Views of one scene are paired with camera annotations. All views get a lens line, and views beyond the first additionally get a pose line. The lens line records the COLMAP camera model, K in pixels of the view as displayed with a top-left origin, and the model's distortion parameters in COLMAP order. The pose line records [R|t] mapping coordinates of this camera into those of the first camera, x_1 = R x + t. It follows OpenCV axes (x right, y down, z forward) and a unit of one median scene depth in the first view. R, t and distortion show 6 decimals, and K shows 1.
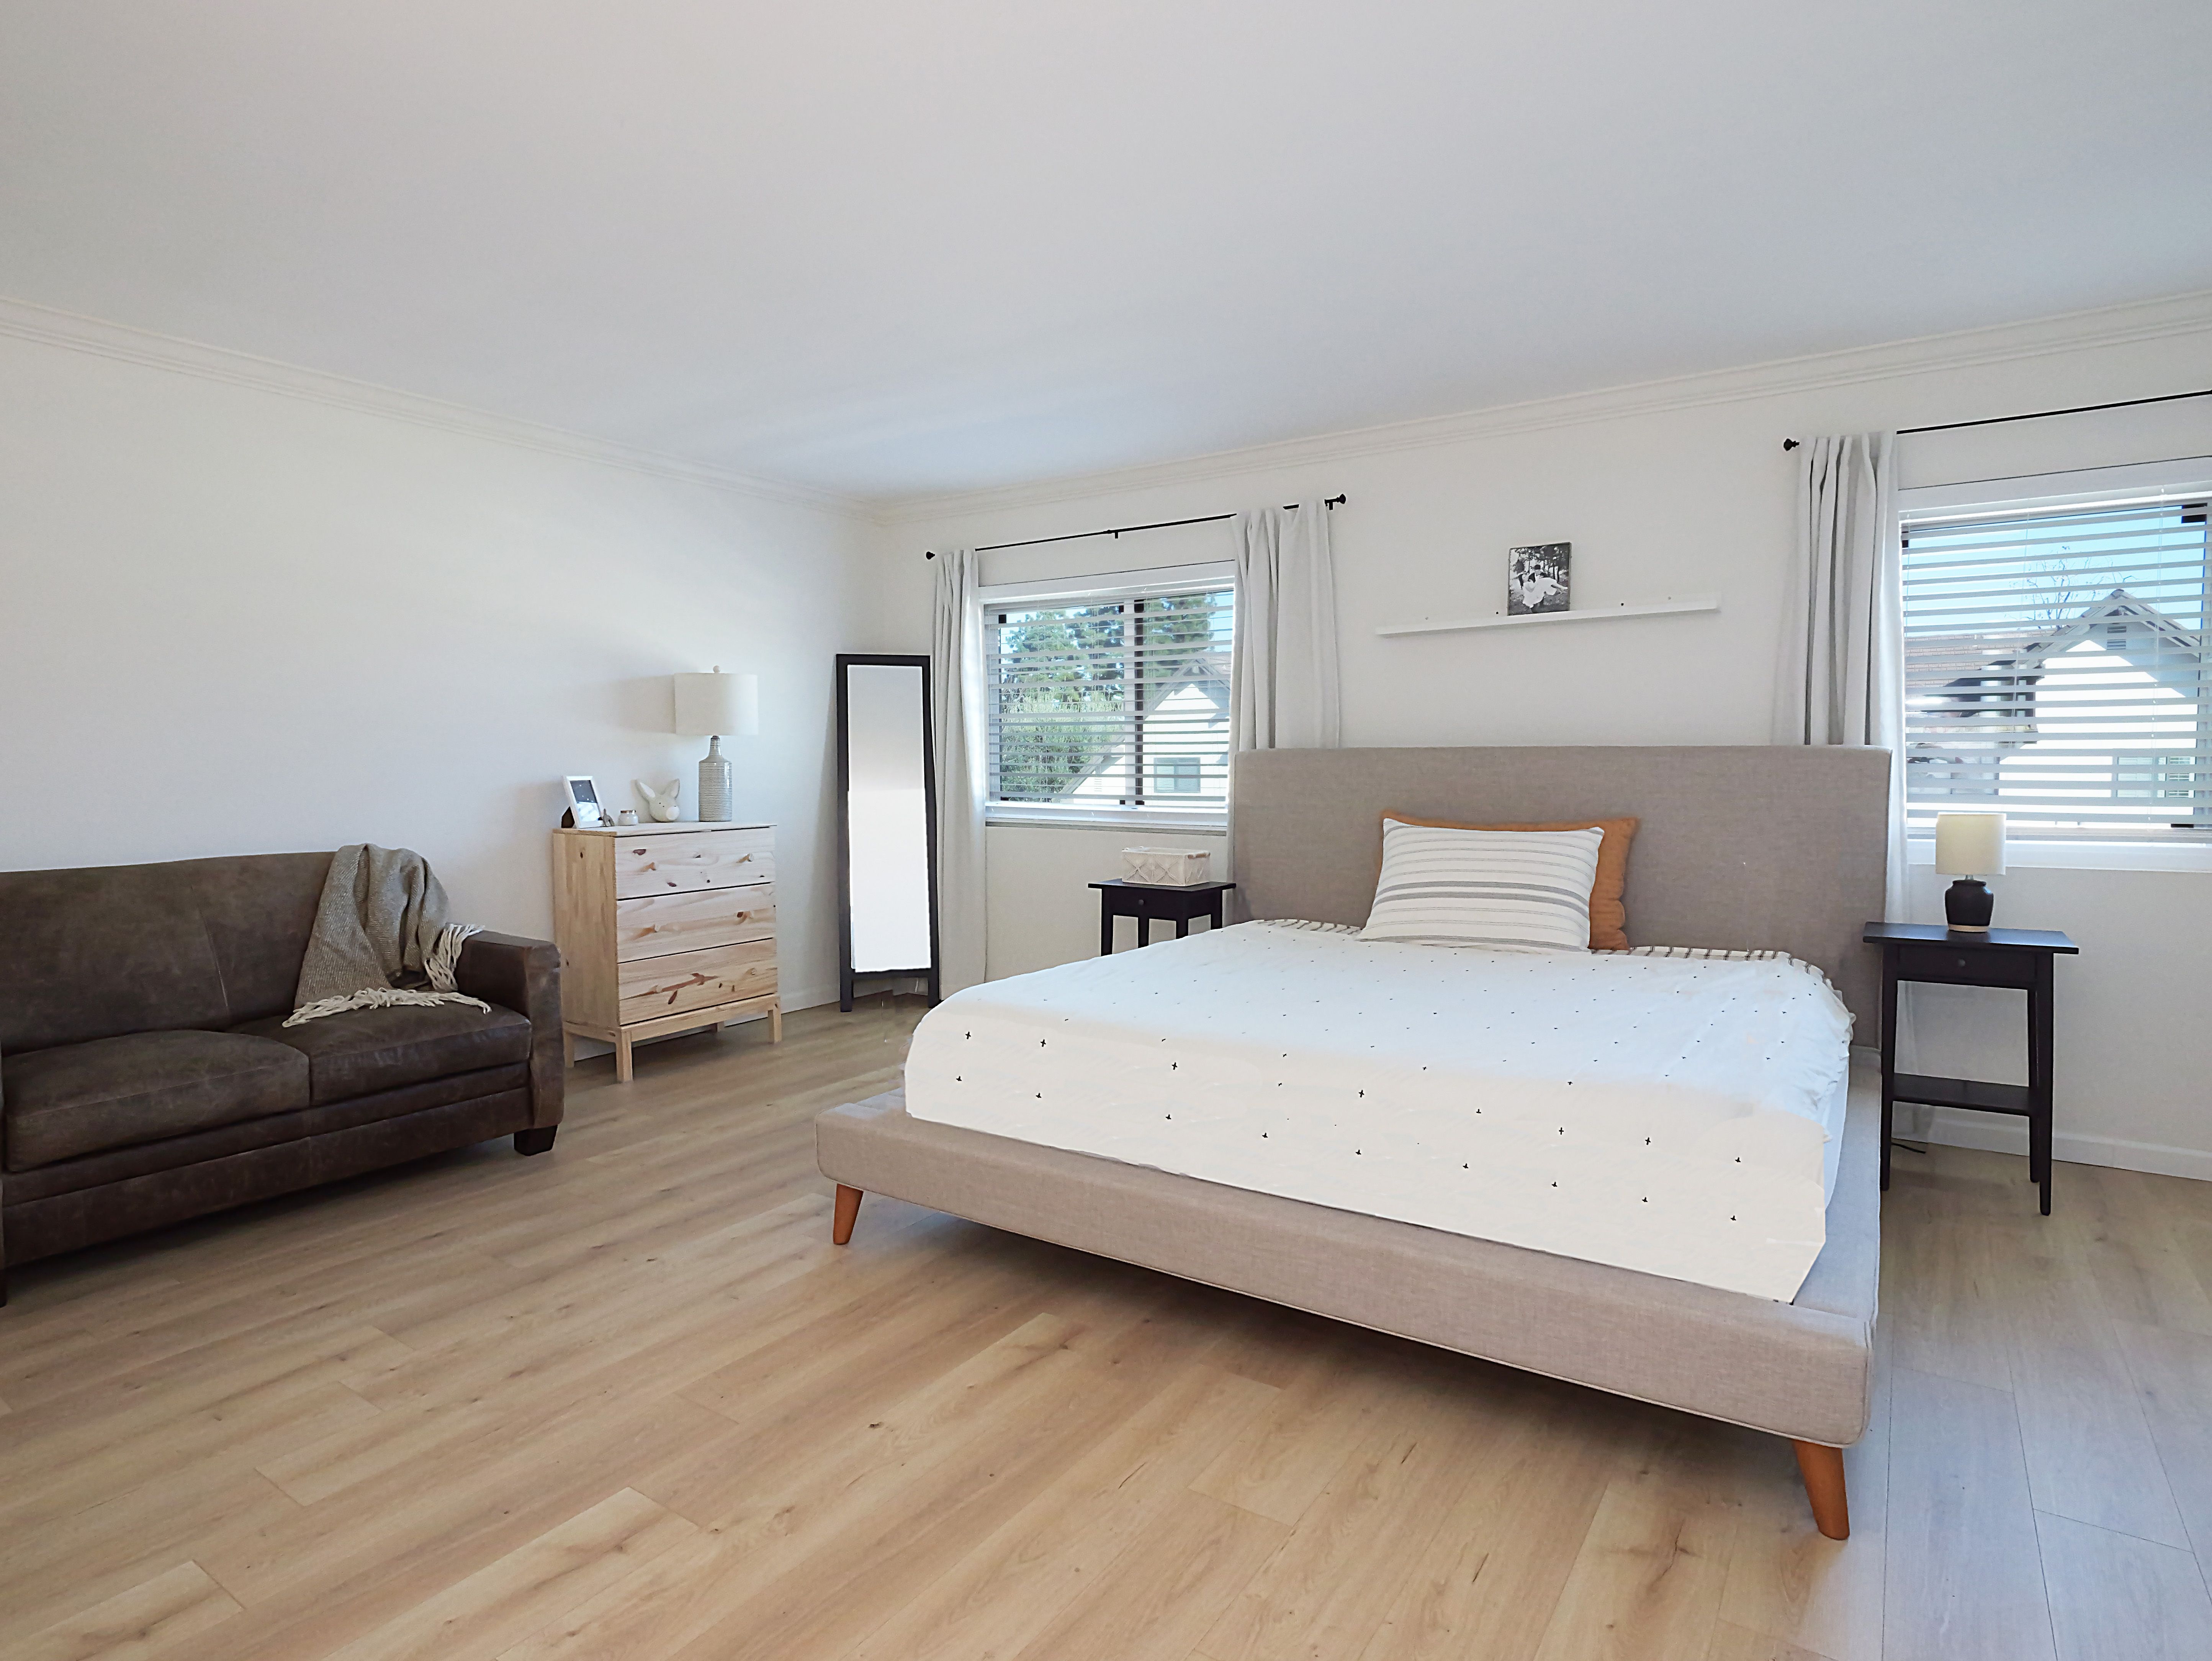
lens RADIAL K [[1188.6, 0, 1104.7], [0, 1188.6, 820.4], [0, 0, 1]] dist [-0.014141, -0.000884]
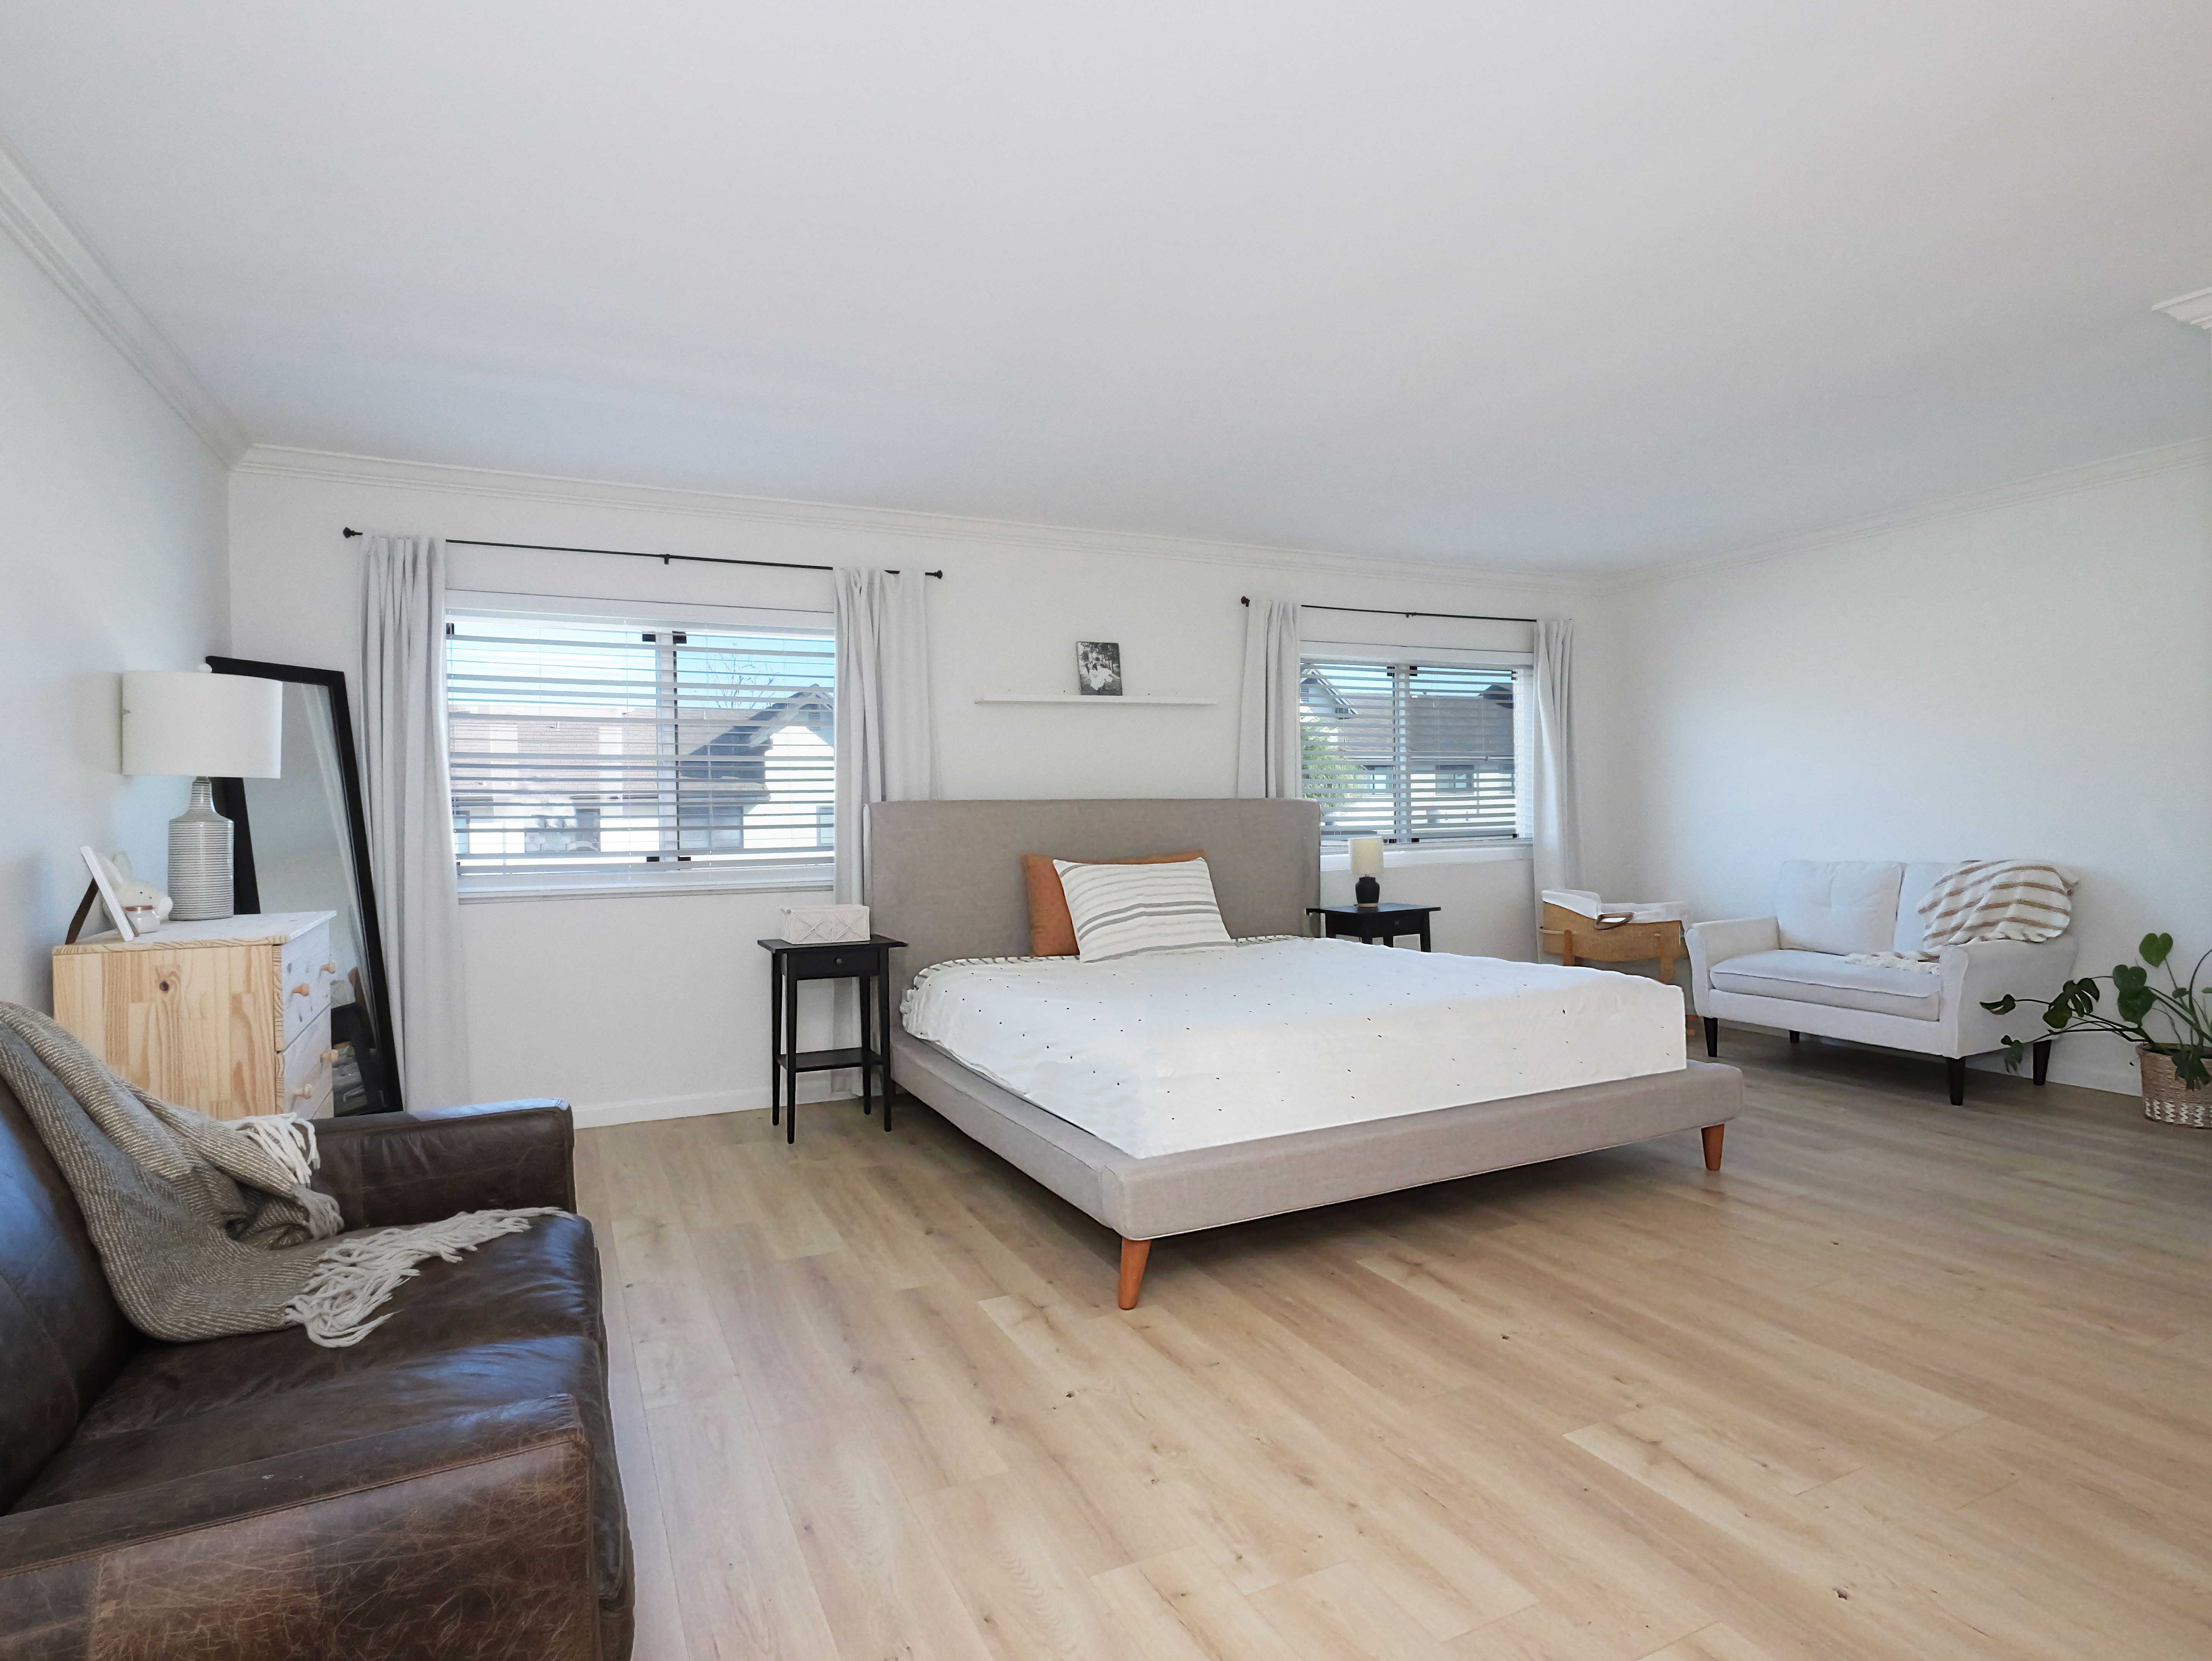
lens RADIAL K [[1188.6, 0, 1102.7], [0, 1188.6, 829.3], [0, 0, 1]] dist [-0.014141, -0.000884]
pose [[0.505555, -0.018576, 0.862595, -0.784984], [0.055429, 0.998402, -0.010986, -0.016750], [-0.861012, 0.053366, 0.505777, 0.377407]]
